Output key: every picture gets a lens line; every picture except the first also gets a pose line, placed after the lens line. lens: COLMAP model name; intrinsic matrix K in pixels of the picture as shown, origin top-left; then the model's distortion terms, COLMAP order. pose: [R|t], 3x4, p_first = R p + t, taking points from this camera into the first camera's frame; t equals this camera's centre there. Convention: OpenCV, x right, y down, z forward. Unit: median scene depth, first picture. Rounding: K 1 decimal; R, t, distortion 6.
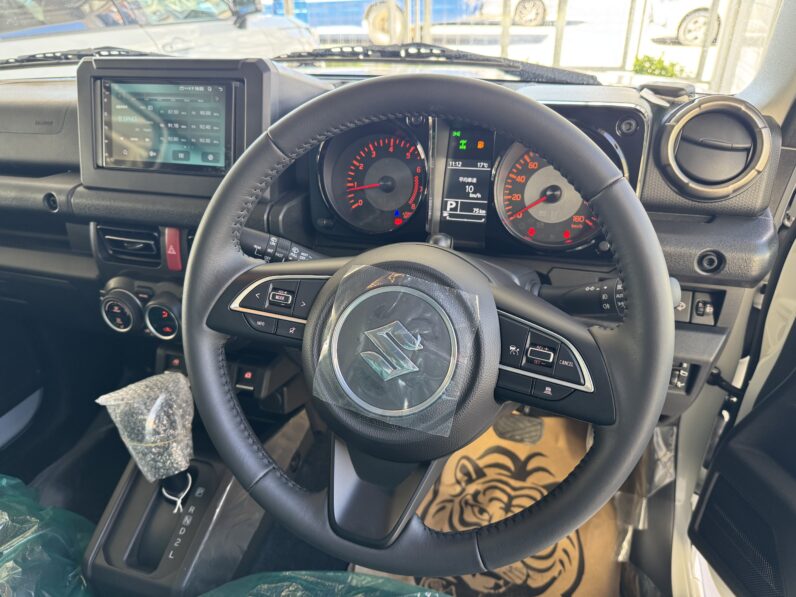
lens RADIAL K [[572.0, 0, 385.7], [0, 572.0, 300.3], [0, 0, 1]] dist [0.043114, -0.082968]
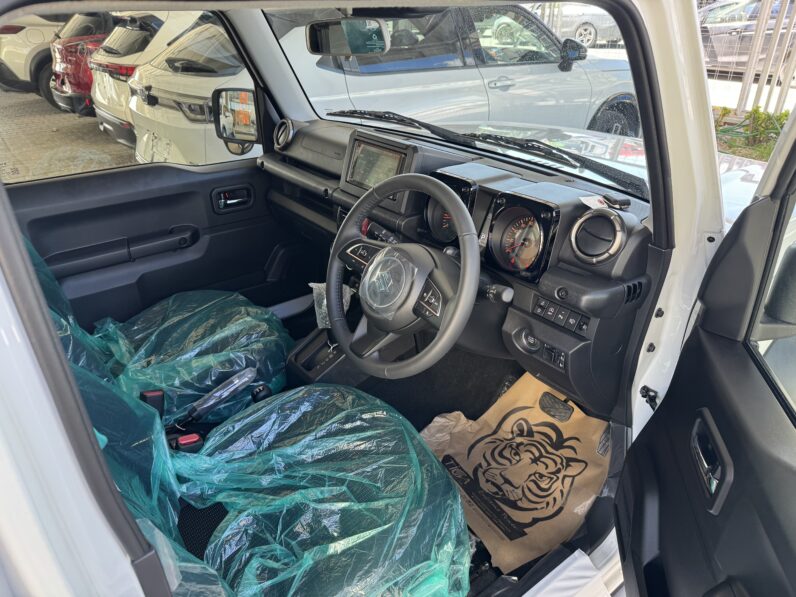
lens RADIAL K [[565.5, 0, 384.8], [0, 565.5, 299.2], [0, 0, 1]] dist [0.108450, -0.118809]
pose [[0.818329, 0.287094, -0.497910, 0.740319], [-0.294952, 0.953305, 0.064911, 0.000657], [0.493296, 0.093741, 0.864796, -0.654571]]
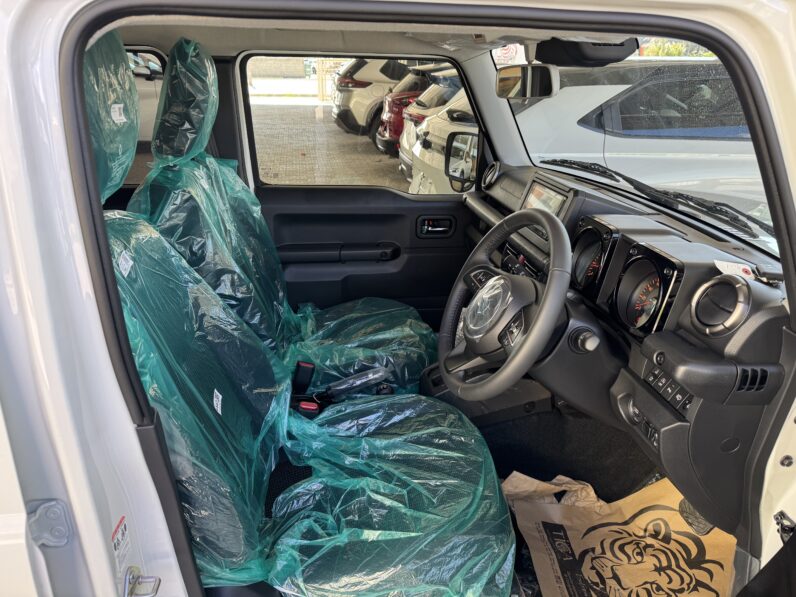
lens RADIAL K [[558.2, 0, 398.0], [0, 558.2, 298.5], [0, 0, 1]] dist [0.141243, -0.149321]
pose [[0.441218, 0.380715, -0.812640, 1.094982], [-0.475014, 0.867367, 0.148448, -0.075097], [0.761373, 0.320517, 0.563542, -0.417850]]
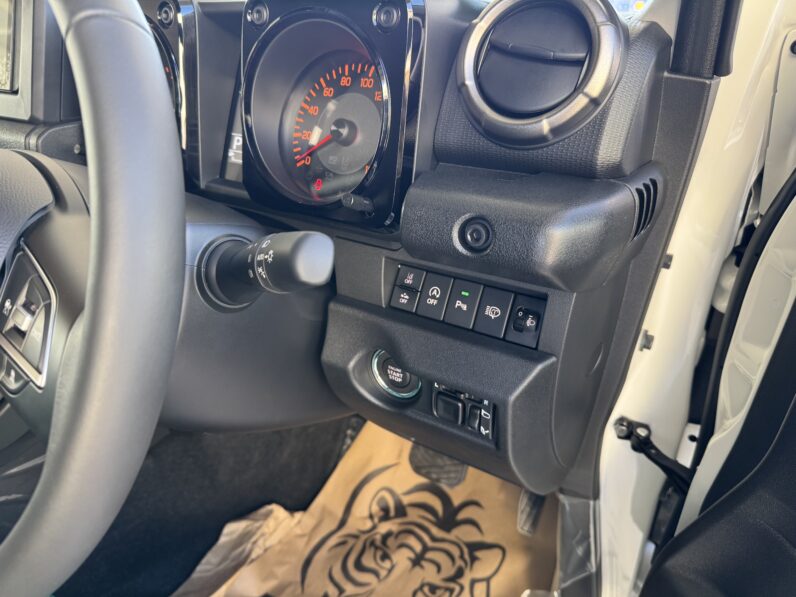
lens RADIAL K [[574.6, 0, 398.0], [0, 574.6, 298.5], [0, 0, 1]] dist [0.005792, -0.004806]
pose [[0.970223, 0.135161, -0.200996, 0.443820], [-0.140641, 0.989973, -0.013170, 0.015327], [0.197201, 0.041047, 0.979504, 0.275595]]
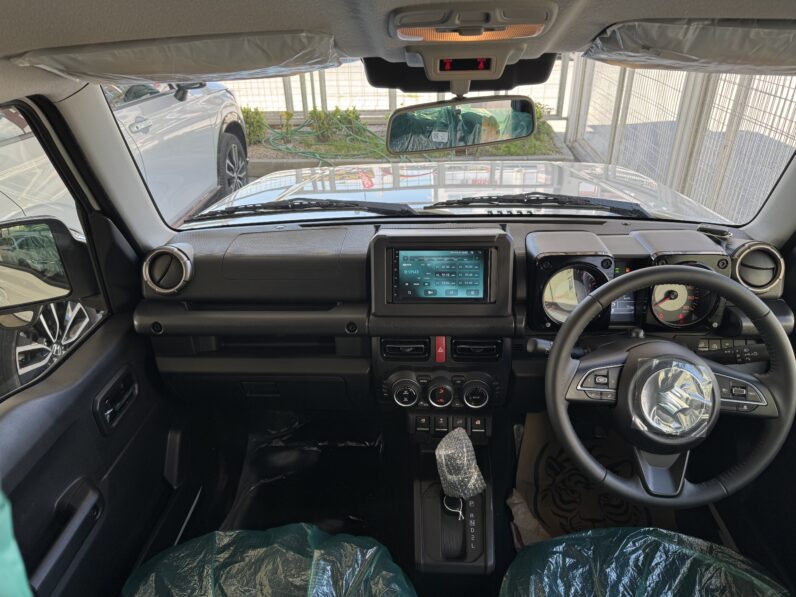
lens RADIAL K [[565.5, 0, 384.8], [0, 565.5, 299.2], [0, 0, 1]] dist [0.108450, -0.118809]
pose [[0.966870, -0.111916, 0.229429, -0.832023], [0.120083, 0.992522, -0.021905, -0.202837], [-0.225262, 0.048730, 0.973079, -0.465911]]
